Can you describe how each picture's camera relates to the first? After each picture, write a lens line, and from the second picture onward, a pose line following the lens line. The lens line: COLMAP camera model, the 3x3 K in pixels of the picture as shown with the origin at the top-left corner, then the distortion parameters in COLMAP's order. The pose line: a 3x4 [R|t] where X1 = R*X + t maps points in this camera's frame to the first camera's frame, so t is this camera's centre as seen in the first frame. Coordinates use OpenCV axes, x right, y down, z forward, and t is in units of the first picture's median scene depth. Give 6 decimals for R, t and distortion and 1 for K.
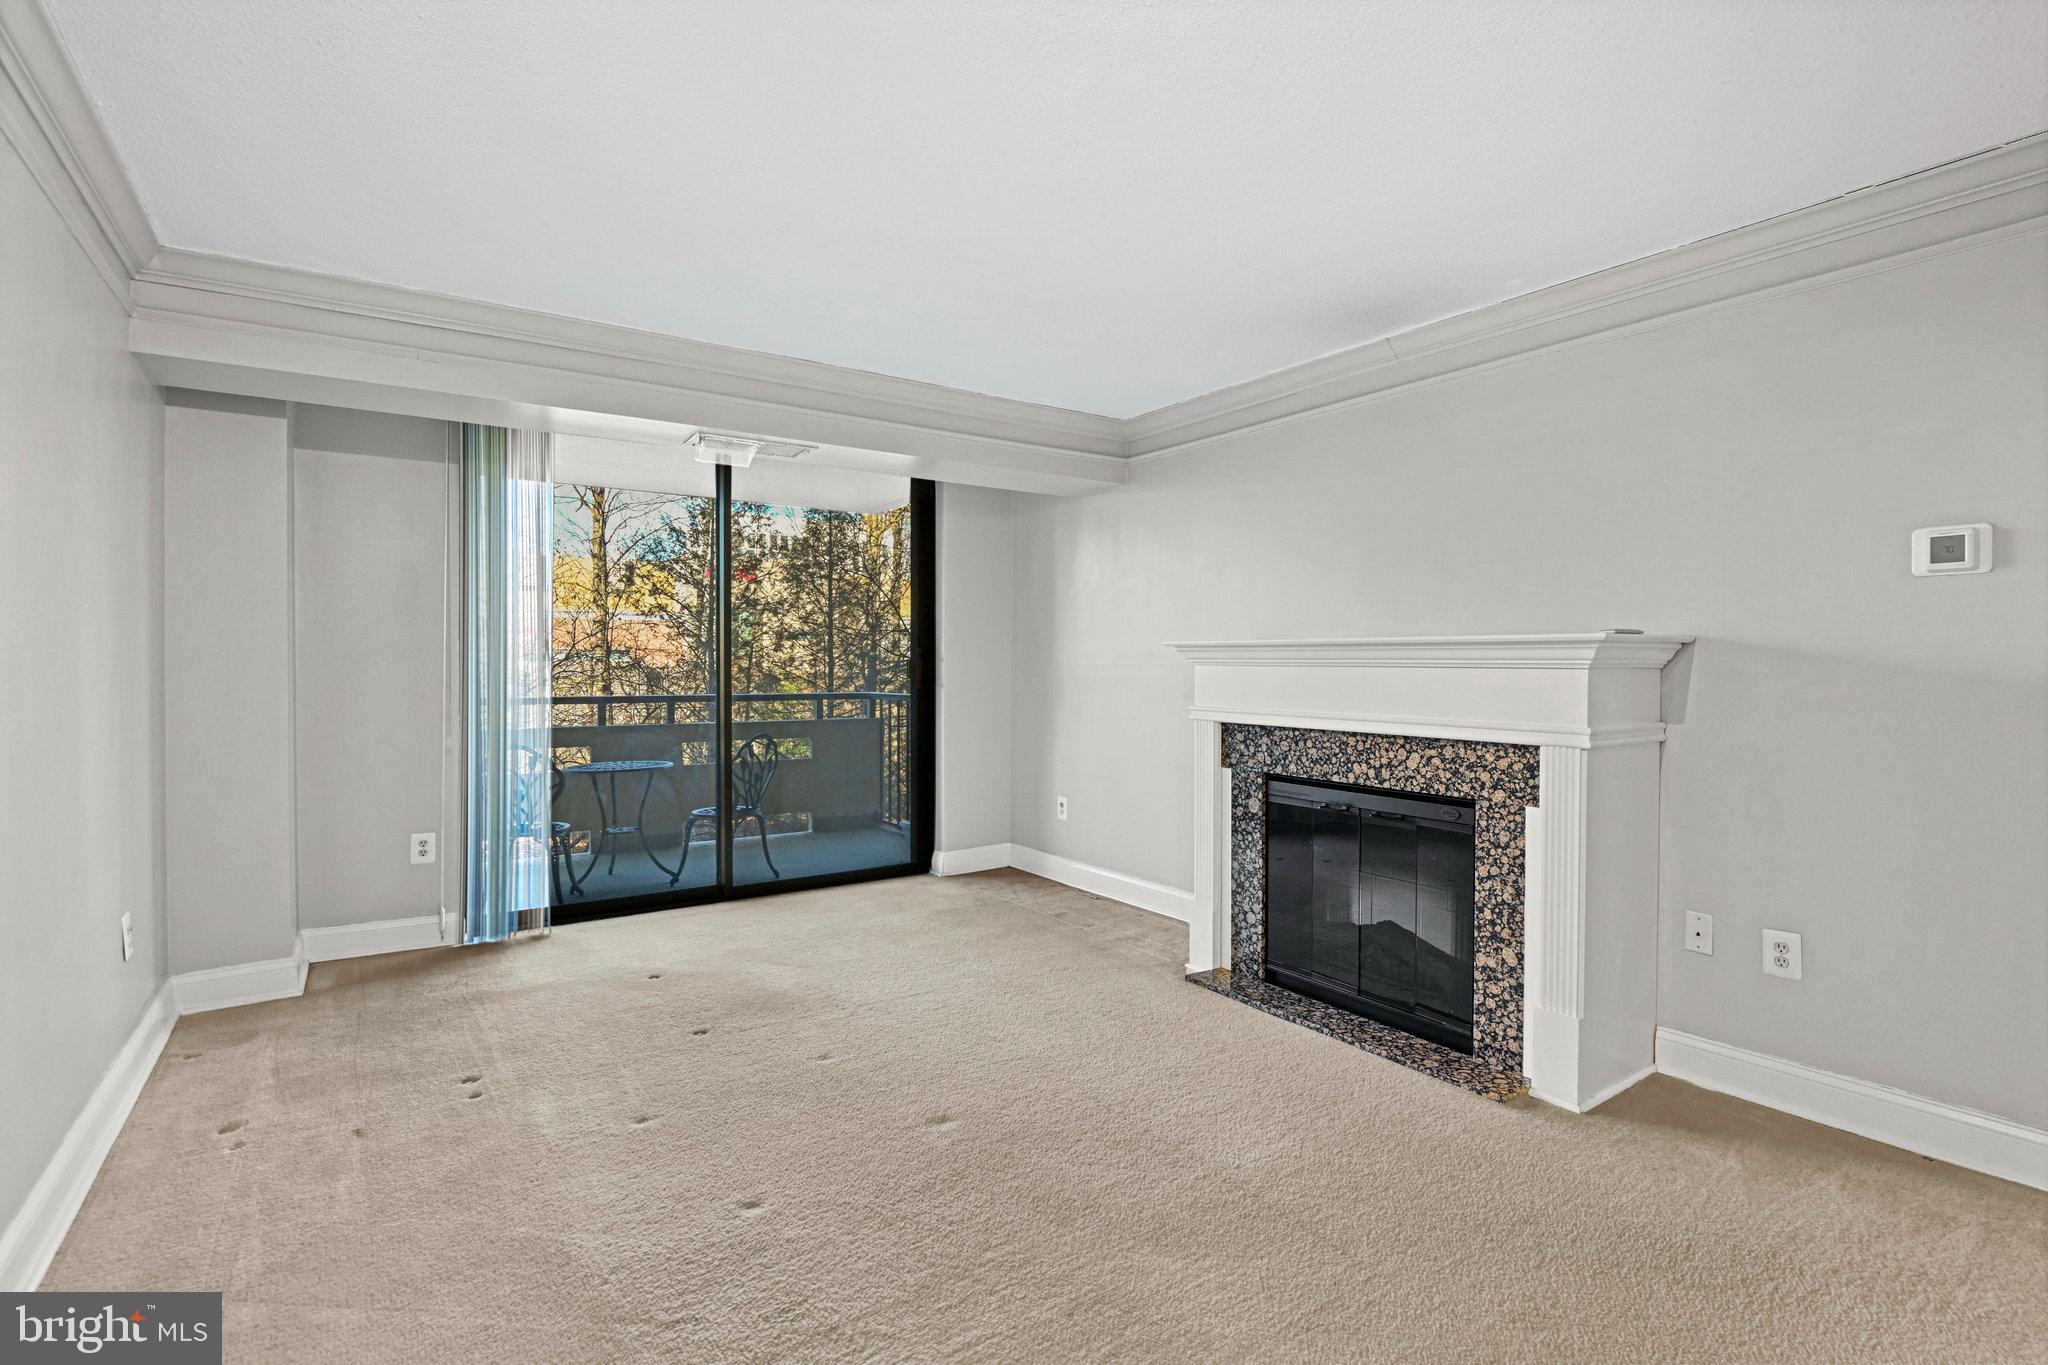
lens RADIAL K [[978.3, 0, 1040.1], [0, 978.3, 679.6], [0, 0, 1]] dist [-0.010105, -0.006232]
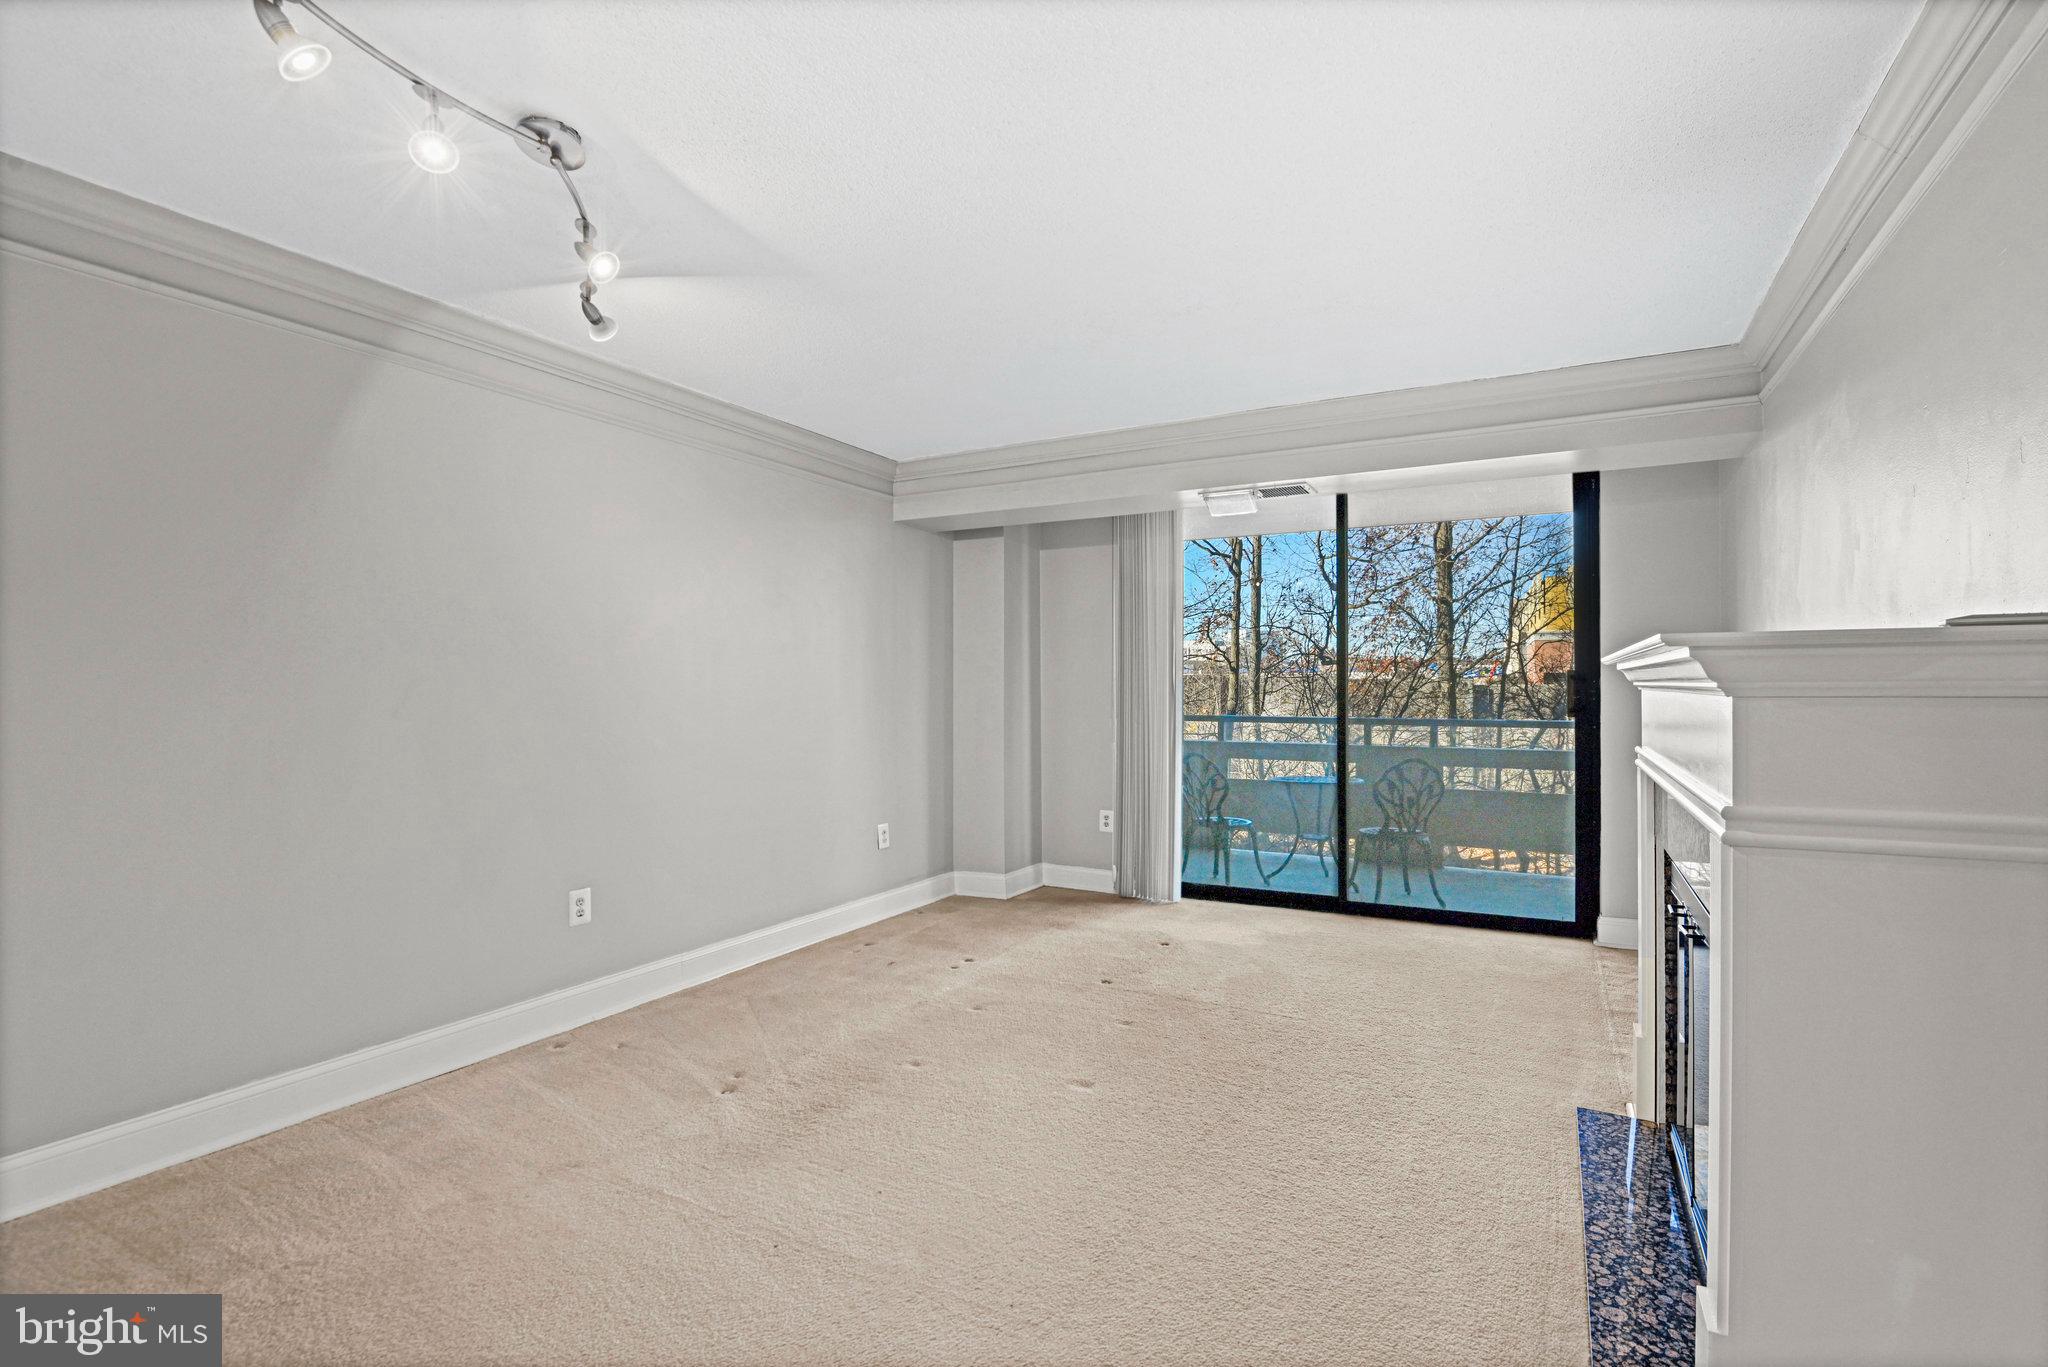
lens RADIAL K [[978.3, 0, 1010.8], [0, 978.3, 675.7], [0, 0, 1]] dist [-0.010105, -0.006232]
pose [[0.435989, -0.013601, -0.899849, 0.530540], [-0.011695, 0.999716, -0.020777, -0.005019], [0.899876, 0.019582, 0.435706, 0.236509]]
